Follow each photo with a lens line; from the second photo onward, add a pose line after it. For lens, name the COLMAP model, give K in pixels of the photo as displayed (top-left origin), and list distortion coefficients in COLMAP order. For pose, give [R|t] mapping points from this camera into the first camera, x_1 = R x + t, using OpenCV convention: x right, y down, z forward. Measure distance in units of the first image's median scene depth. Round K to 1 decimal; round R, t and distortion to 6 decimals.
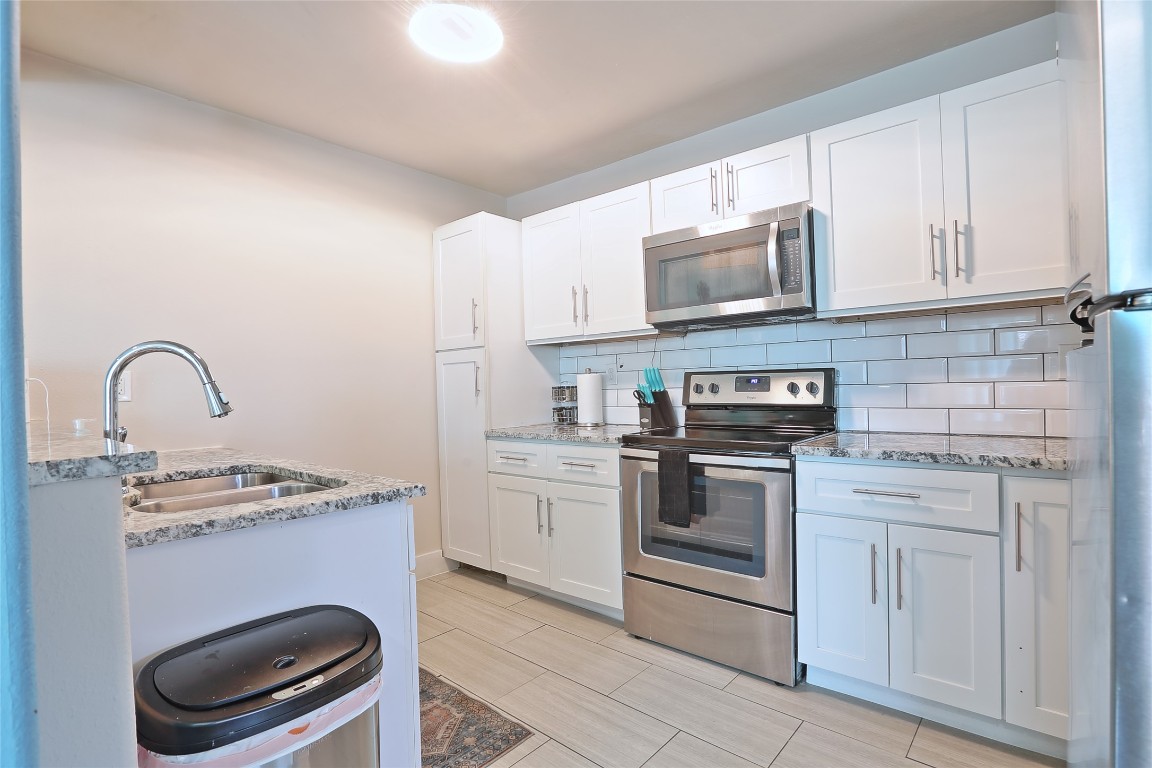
lens RADIAL K [[530.8, 0, 576.2], [0, 530.8, 387.4], [0, 0, 1]] dist [-0.051381, 0.017692]
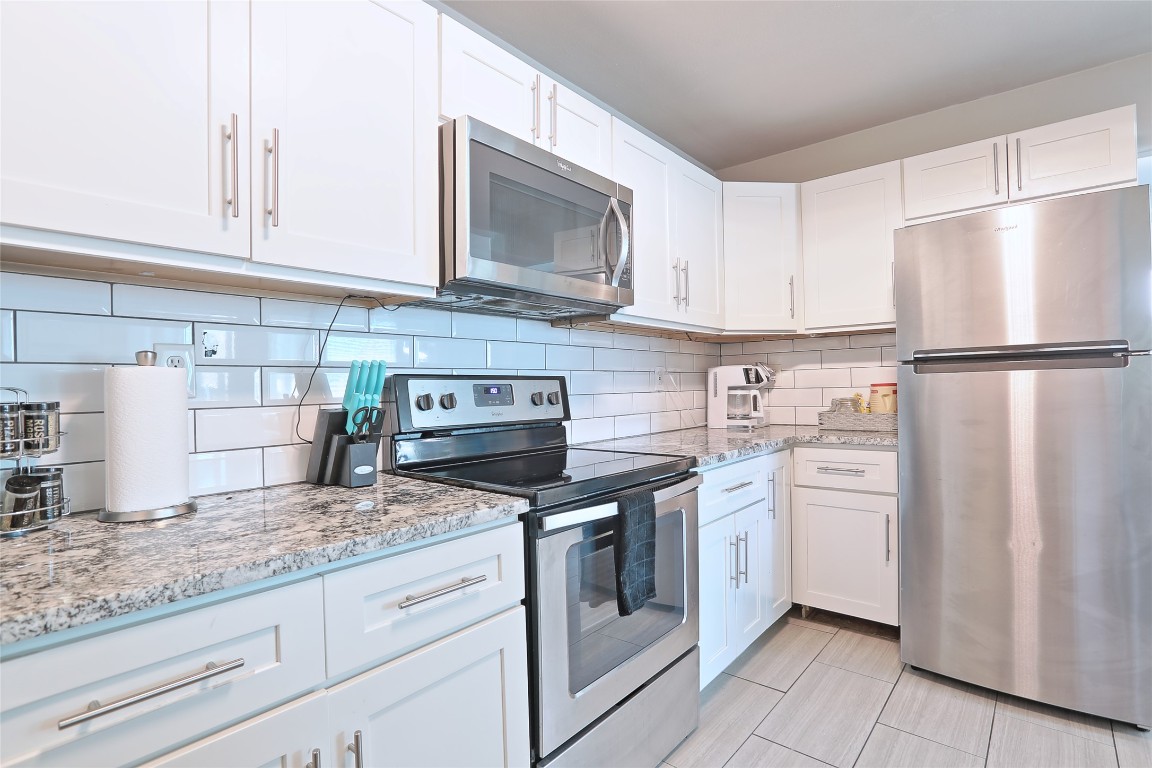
lens RADIAL K [[555.4, 0, 575.3], [0, 555.4, 387.9], [0, 0, 1]] dist [-0.055885, 0.021002]
pose [[0.007848, 0.019535, 0.999778, -0.435123], [0.021830, 0.999568, -0.019703, 0.001378], [-0.999731, 0.021980, 0.007419, 0.939443]]
